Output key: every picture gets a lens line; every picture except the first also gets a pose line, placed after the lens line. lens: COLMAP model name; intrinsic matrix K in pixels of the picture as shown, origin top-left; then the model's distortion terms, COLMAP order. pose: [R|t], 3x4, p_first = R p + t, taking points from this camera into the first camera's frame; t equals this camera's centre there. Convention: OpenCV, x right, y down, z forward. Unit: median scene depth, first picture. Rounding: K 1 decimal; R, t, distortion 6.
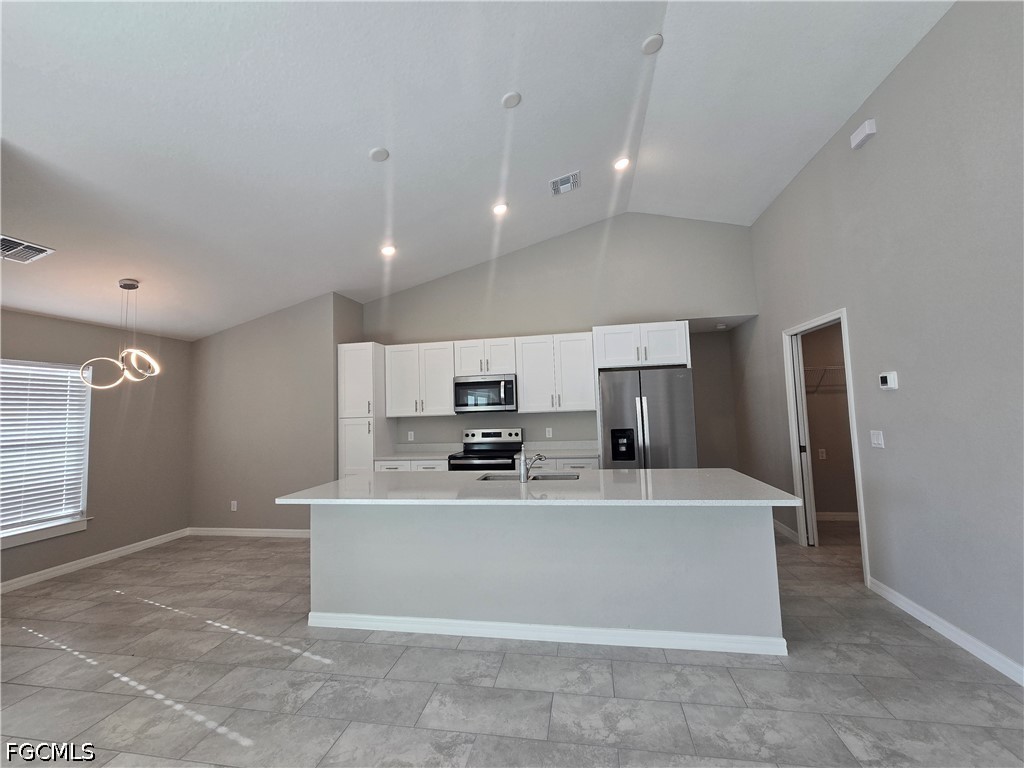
lens RADIAL K [[419.8, 0, 514.6], [0, 419.8, 378.6], [0, 0, 1]] dist [-0.010029, 0.003237]
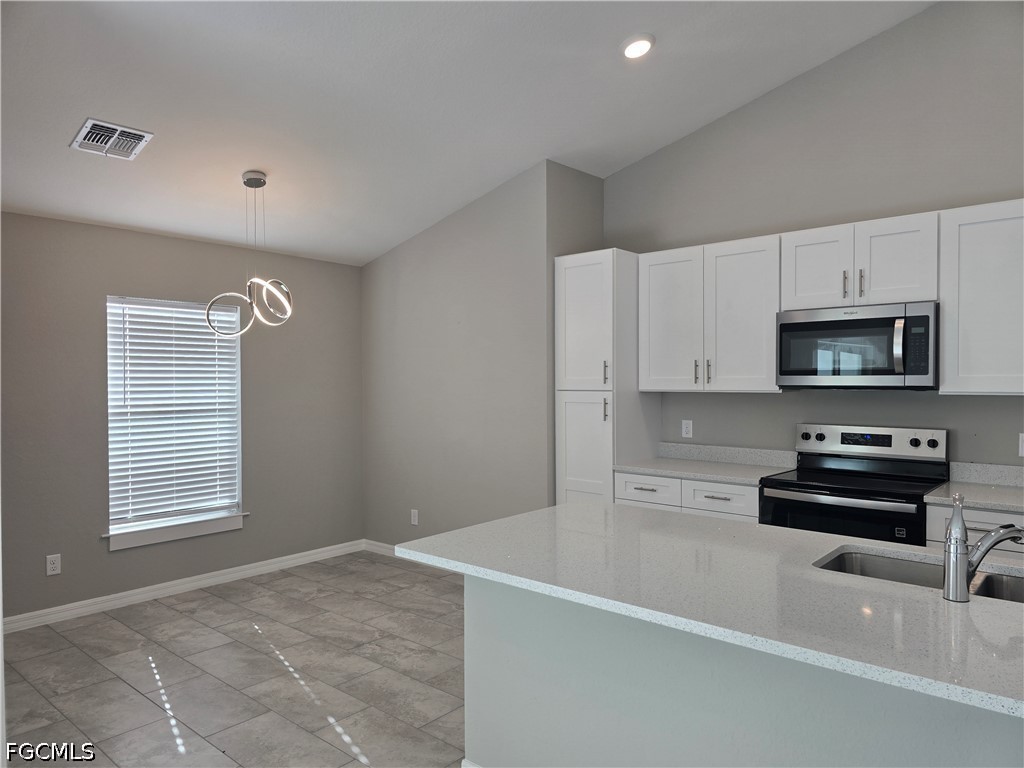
lens RADIAL K [[684.1, 0, 502.2], [0, 684.1, 388.4], [0, 0, 1]] dist [0.070545, -0.066339]
pose [[0.854696, 0.037737, -0.517756, -0.006510], [0.014055, 0.995307, 0.095745, 0.003910], [0.518939, -0.089110, 0.850154, 0.216149]]
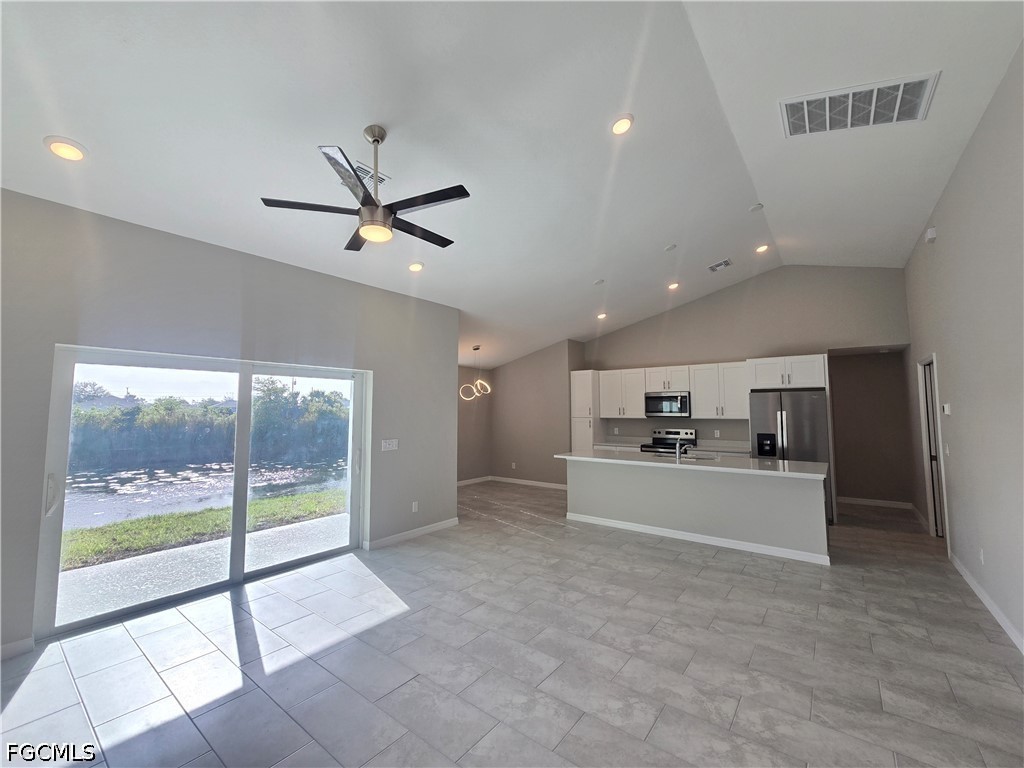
lens RADIAL K [[419.8, 0, 512.5], [0, 419.8, 379.0], [0, 0, 1]] dist [-0.010029, 0.003237]
pose [[0.884268, -0.002299, -0.466974, 0.162195], [0.005945, 0.999962, 0.006335, -0.077515], [0.466941, -0.008378, 0.884249, -0.644651]]
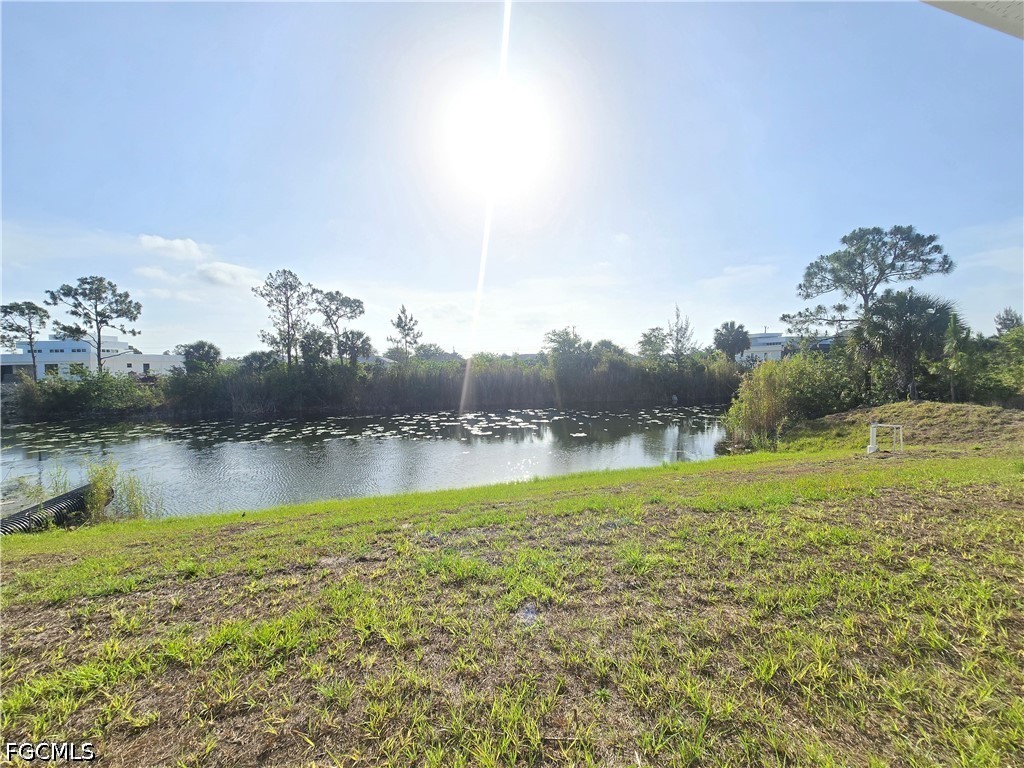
lens RADIAL K [[419.8, 0, 518.1], [0, 419.8, 383.0], [0, 0, 1]] dist [-0.010029, 0.003237]
pose [[0.479137, 0.065681, -0.875279, -1.300016], [0.065557, 0.991733, 0.110306, 0.029713], [0.875288, -0.110232, 0.470870, -0.501064]]
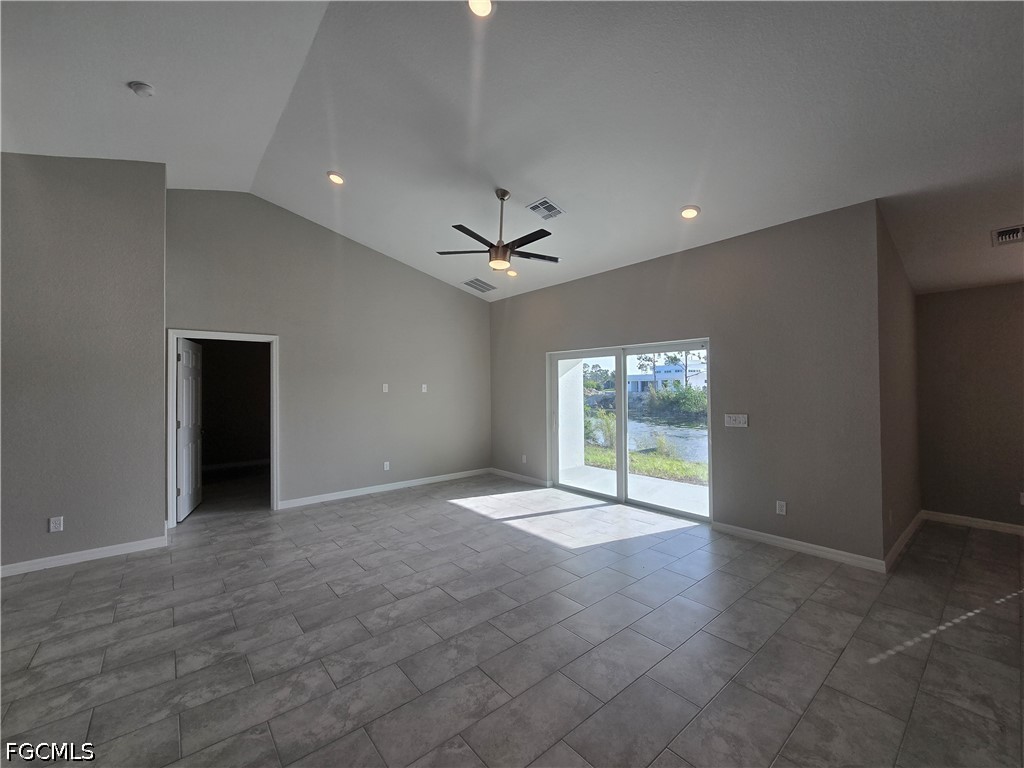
lens RADIAL K [[419.8, 0, 518.9], [0, 419.8, 383.8], [0, 0, 1]] dist [-0.010029, 0.003237]
pose [[-0.635176, 0.034915, -0.771578, 0.399929], [0.086241, 0.995937, -0.025928, 0.004220], [0.767538, -0.083011, -0.635606, 0.456602]]
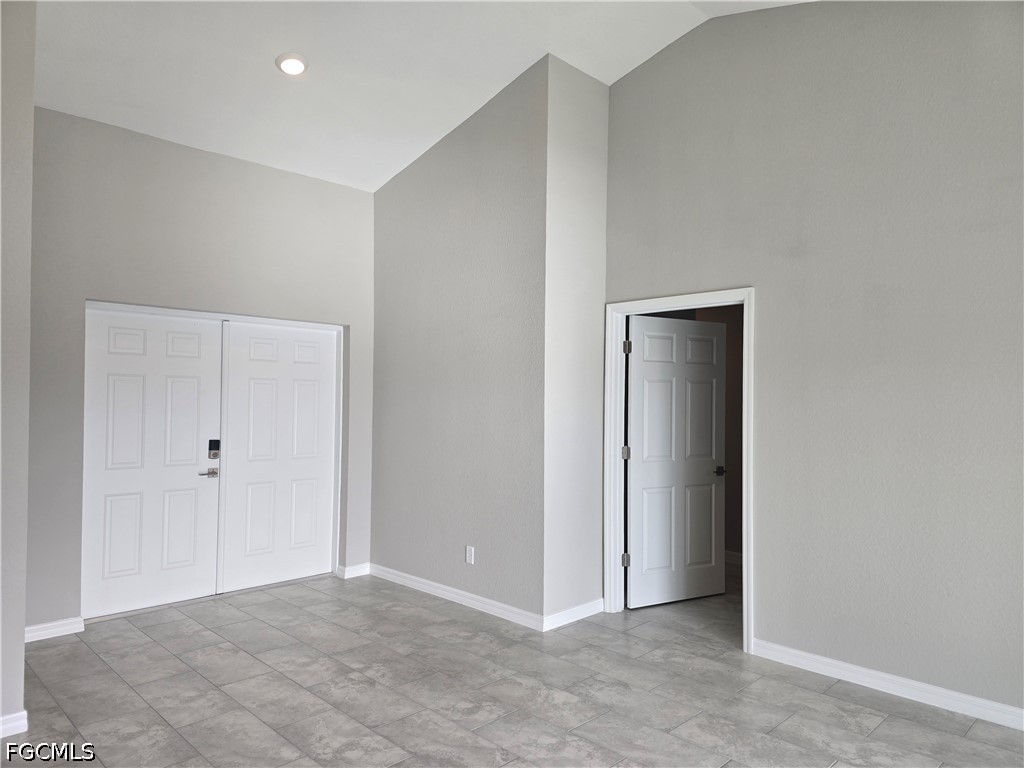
lens RADIAL K [[684.1, 0, 505.6], [0, 684.1, 392.8], [0, 0, 1]] dist [0.070545, -0.066339]
pose [[-0.814922, 0.030134, 0.578786, -0.364666], [-0.025500, 0.995816, -0.087749, 0.010794], [-0.579009, -0.086267, -0.810744, 0.118807]]
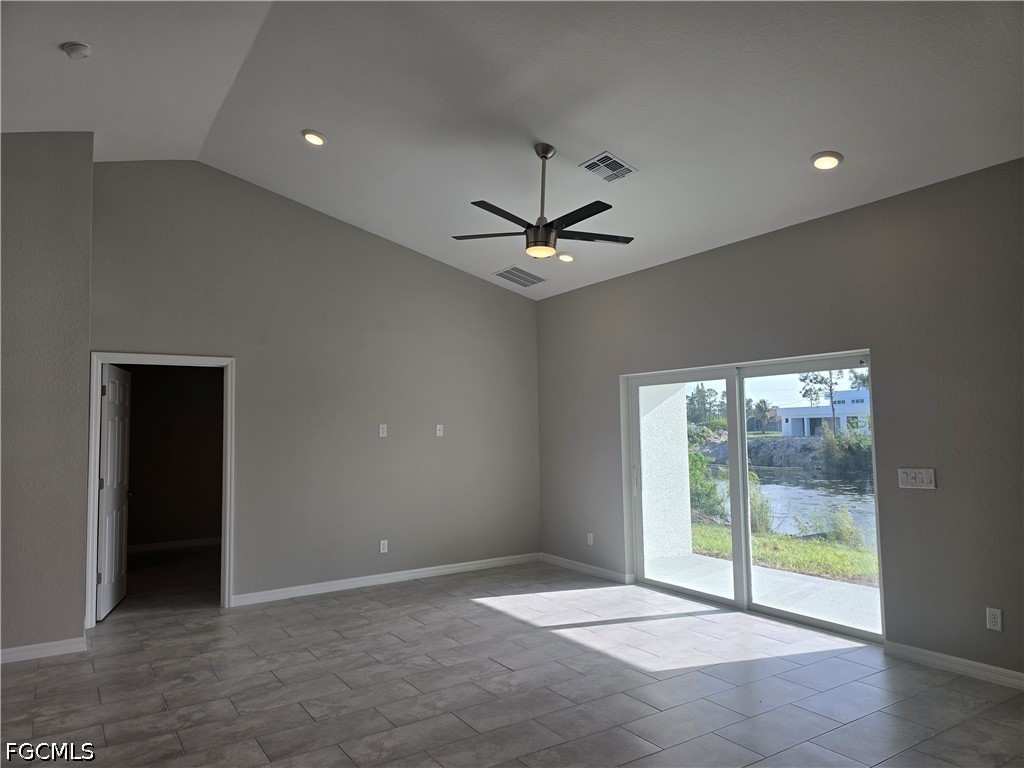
lens RADIAL K [[684.1, 0, 514.2], [0, 684.1, 394.1], [0, 0, 1]] dist [0.070545, -0.066339]
pose [[-0.724327, 0.009830, -0.689387, 0.464505], [0.089799, 0.992726, -0.080195, 0.012911], [0.683584, -0.119994, -0.719941, 0.565998]]
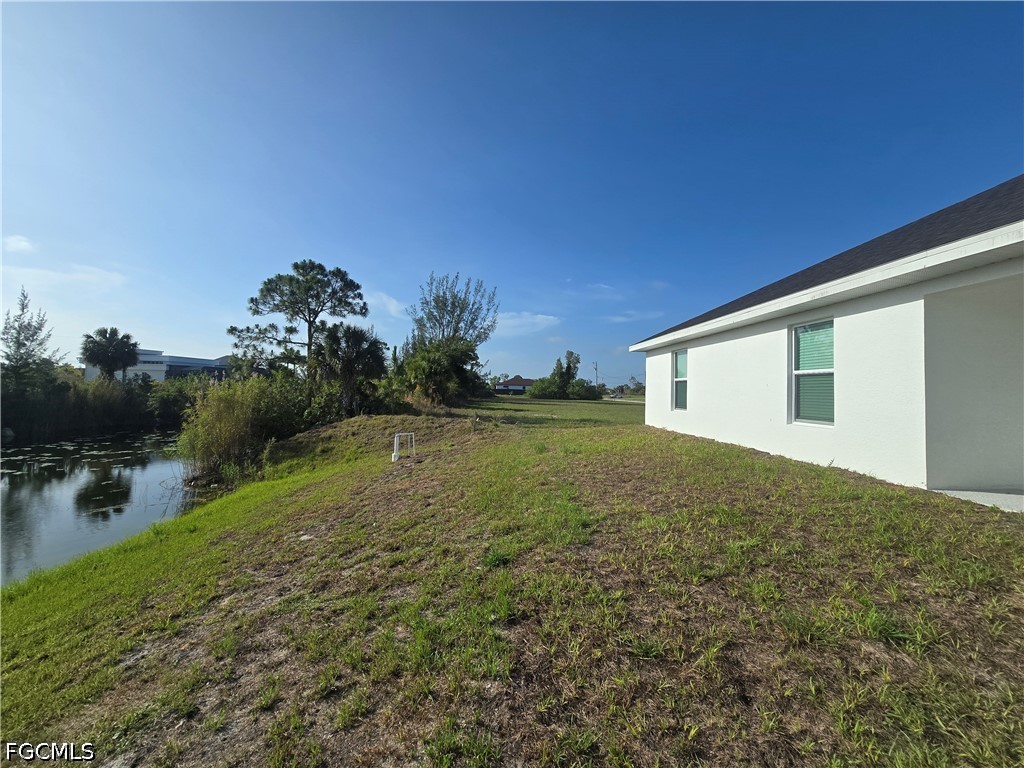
lens RADIAL K [[419.8, 0, 509.0], [0, 419.8, 375.0], [0, 0, 1]] dist [-0.010029, 0.003237]
pose [[0.971940, 0.062535, 0.226765, -2.604267], [-0.069383, 0.997340, 0.022345, 0.231805], [-0.224765, -0.037451, 0.973693, -0.323857]]
